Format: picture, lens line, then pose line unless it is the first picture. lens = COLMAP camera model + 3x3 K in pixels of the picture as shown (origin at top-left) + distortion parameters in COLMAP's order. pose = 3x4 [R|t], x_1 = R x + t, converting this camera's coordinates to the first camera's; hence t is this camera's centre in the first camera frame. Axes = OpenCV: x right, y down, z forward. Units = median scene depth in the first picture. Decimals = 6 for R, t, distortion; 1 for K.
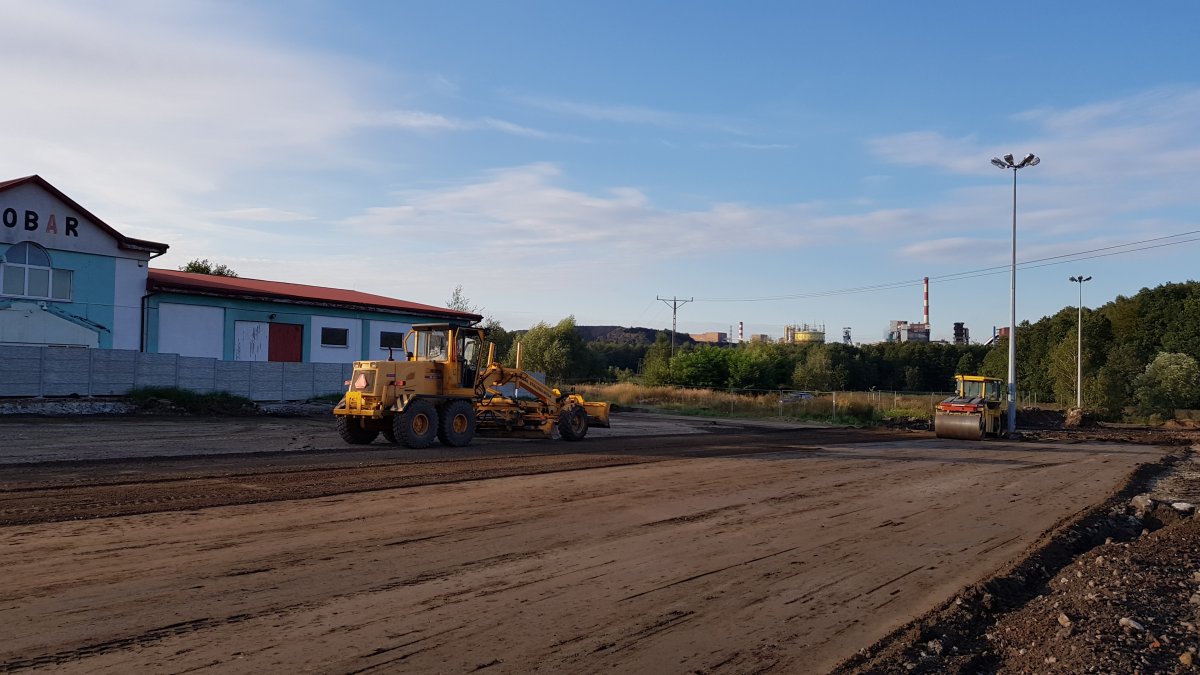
lens RADIAL K [[883.9, 0, 587.9], [0, 883.9, 336.5], [0, 0, 1]] dist [-0.002357, -0.014014]
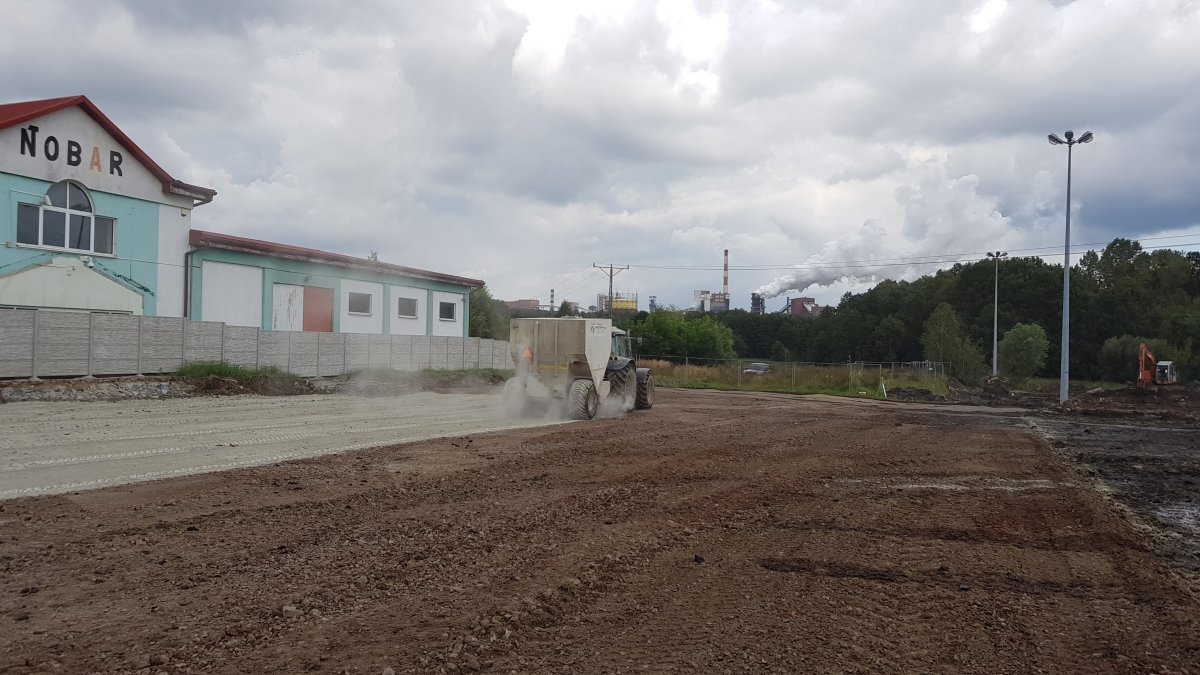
lens RADIAL K [[883.9, 0, 566.4], [0, 883.9, 321.1], [0, 0, 1]] dist [-0.002357, -0.014014]
pose [[0.981551, 0.006201, 0.191098, -0.260033], [-0.010065, 0.999764, 0.019254, -0.000733], [-0.190933, -0.020822, 0.981382, 0.101949]]
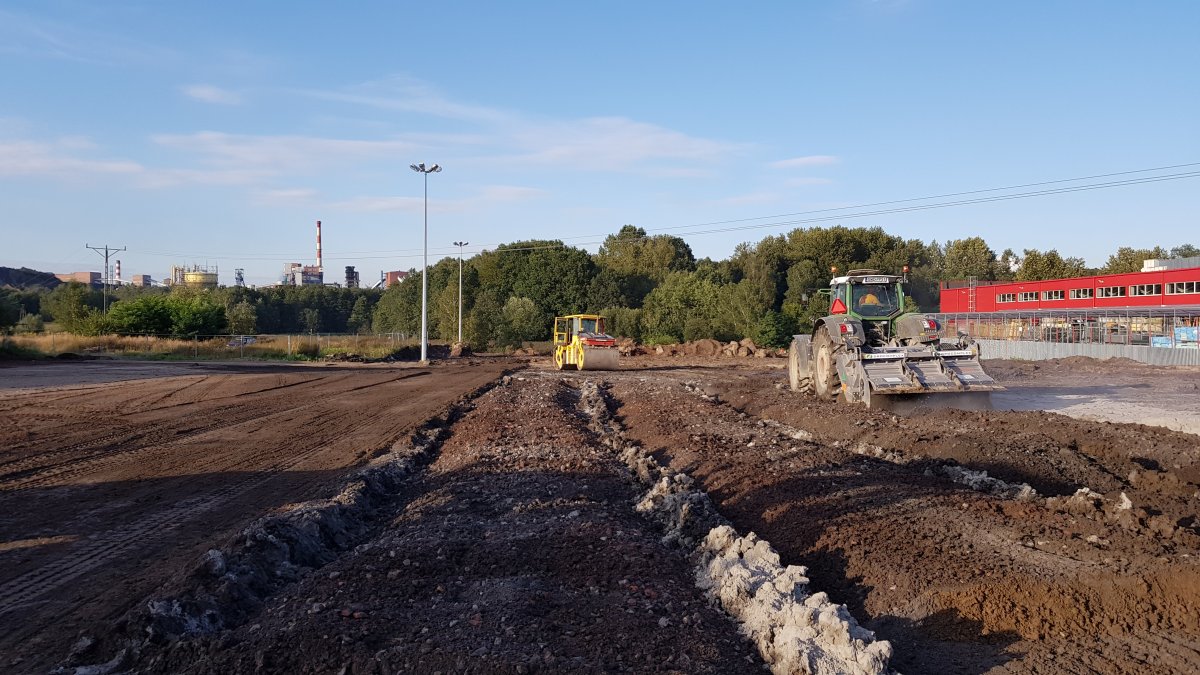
lens RADIAL K [[883.9, 0, 589.1], [0, 883.9, 336.3], [0, 0, 1]] dist [-0.002357, -0.014014]
pose [[0.788492, -0.028700, 0.614375, -0.169907], [-0.011525, 0.998046, 0.061413, -0.019131], [-0.614937, -0.055504, 0.786621, -0.261117]]
